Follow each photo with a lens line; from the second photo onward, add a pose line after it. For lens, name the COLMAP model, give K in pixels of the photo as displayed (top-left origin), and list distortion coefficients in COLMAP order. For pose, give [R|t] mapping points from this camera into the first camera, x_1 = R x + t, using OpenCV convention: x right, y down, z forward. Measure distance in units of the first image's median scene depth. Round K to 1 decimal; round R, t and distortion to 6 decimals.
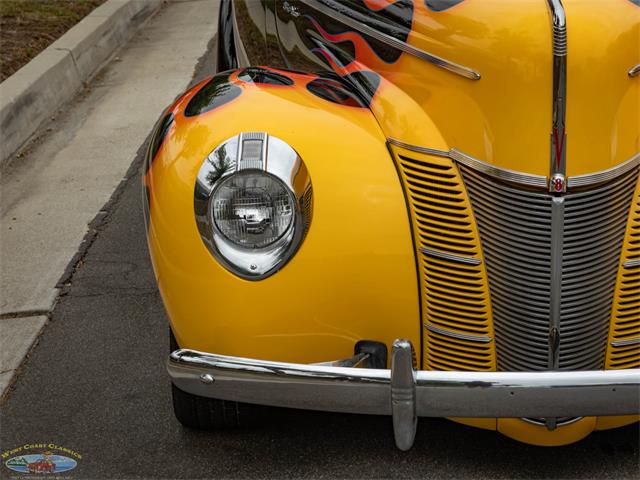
lens RADIAL K [[2266.6, 0, 332.4], [0, 2266.6, 285.9], [0, 0, 1]] dist [0.027118, 0.000000]
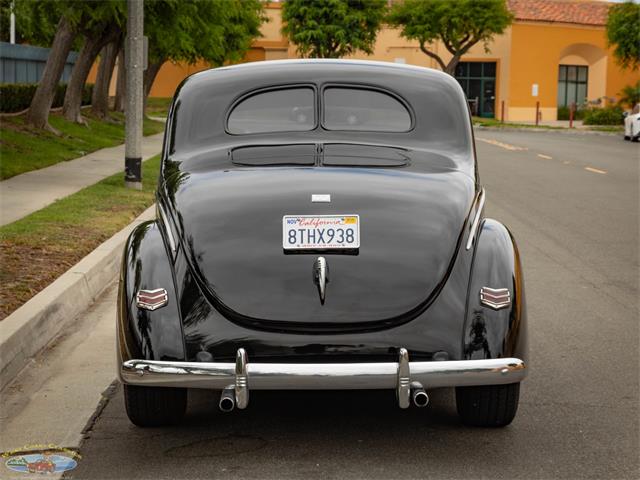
lens RADIAL K [[1908.8, 0, 338.3], [0, 1908.8, 301.5], [0, 0, 1]] dist [0.026394, 0.000000]
pose [[0.999478, 0.016512, 0.027757, 0.008695], [-0.013824, 0.995441, -0.094370, 0.041653], [-0.029189, 0.093937, 0.995150, -0.311608]]
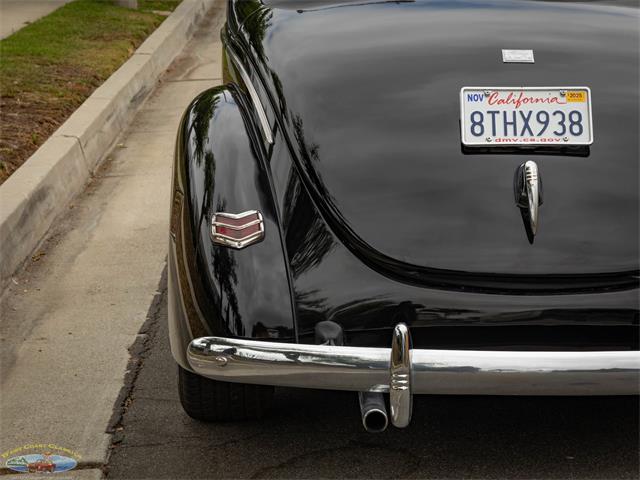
lens RADIAL K [[2266.6, 0, 319.4], [0, 2266.6, 243.6], [0, 0, 1]] dist [0.027118, 0.000000]
pose [[0.999463, 0.026218, 0.019661, -0.081691], [-0.025292, 0.998623, -0.045955, -0.048272], [-0.020839, 0.045433, 0.998750, 0.153213]]
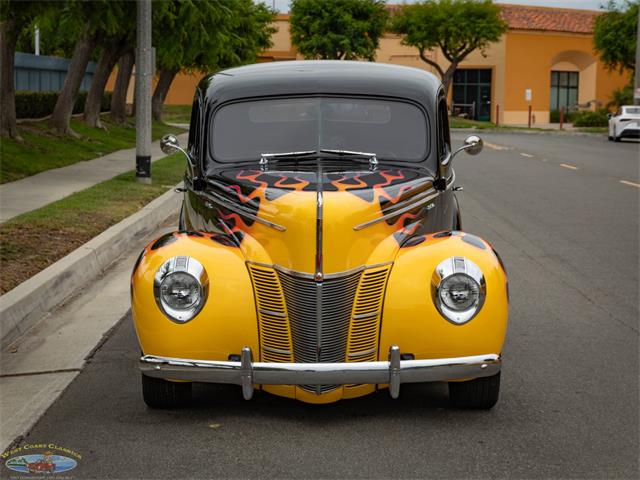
lens RADIAL K [[1908.8, 0, 321.4], [0, 1908.8, 190.7], [0, 0, 1]] dist [0.026394, 0.000000]
pose [[0.999906, 0.012553, 0.005463, 0.085291], [-0.011551, 0.987771, -0.155485, 0.149598], [-0.007348, 0.155407, 0.987823, -0.784199]]
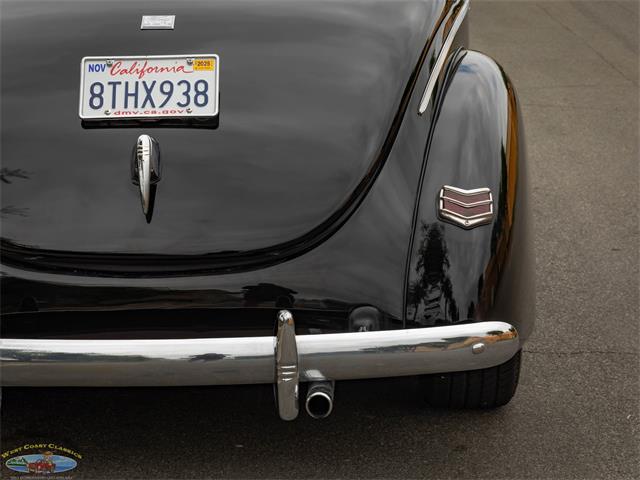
lens RADIAL K [[2266.6, 0, 321.9], [0, 2266.6, 243.2], [0, 0, 1]] dist [0.027118, 0.000000]
pose [[0.999958, 0.009120, 0.001027, 0.114020], [-0.009086, 0.999536, -0.029082, -0.062506], [-0.001292, 0.029072, 0.999576, 0.217800]]
